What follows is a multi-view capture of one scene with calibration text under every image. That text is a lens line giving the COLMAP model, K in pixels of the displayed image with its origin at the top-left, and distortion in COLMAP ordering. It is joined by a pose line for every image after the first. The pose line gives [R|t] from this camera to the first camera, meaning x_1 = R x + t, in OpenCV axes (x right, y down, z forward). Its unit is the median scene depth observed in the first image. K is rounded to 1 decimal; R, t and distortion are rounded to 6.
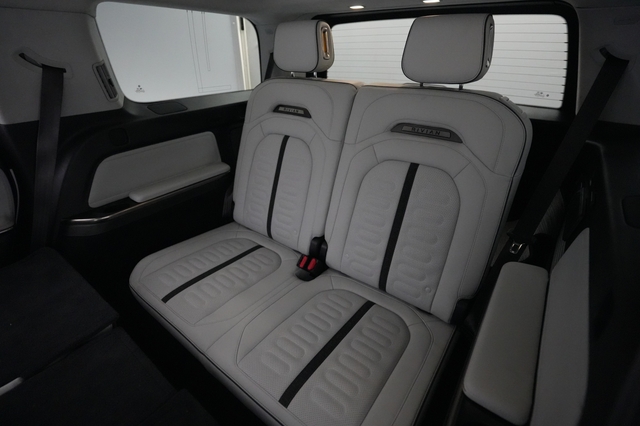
lens RADIAL K [[307.2, 0, 337.7], [0, 307.2, 222.5], [0, 0, 1]] dist [-0.001847, 0.000637]
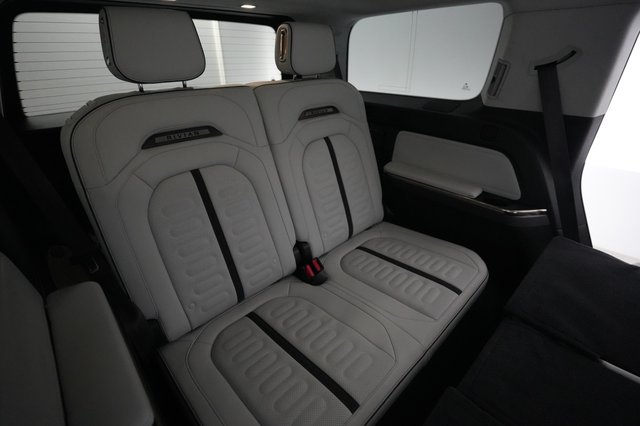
lens RADIAL K [[307.2, 0, 321.1], [0, 307.2, 212.8], [0, 0, 1]] dist [-0.001847, 0.000637]
pose [[0.155534, -0.468257, 0.869796, -0.837440], [0.488720, 0.801676, 0.344192, -0.322607], [-0.858465, 0.371553, 0.353535, 0.564200]]
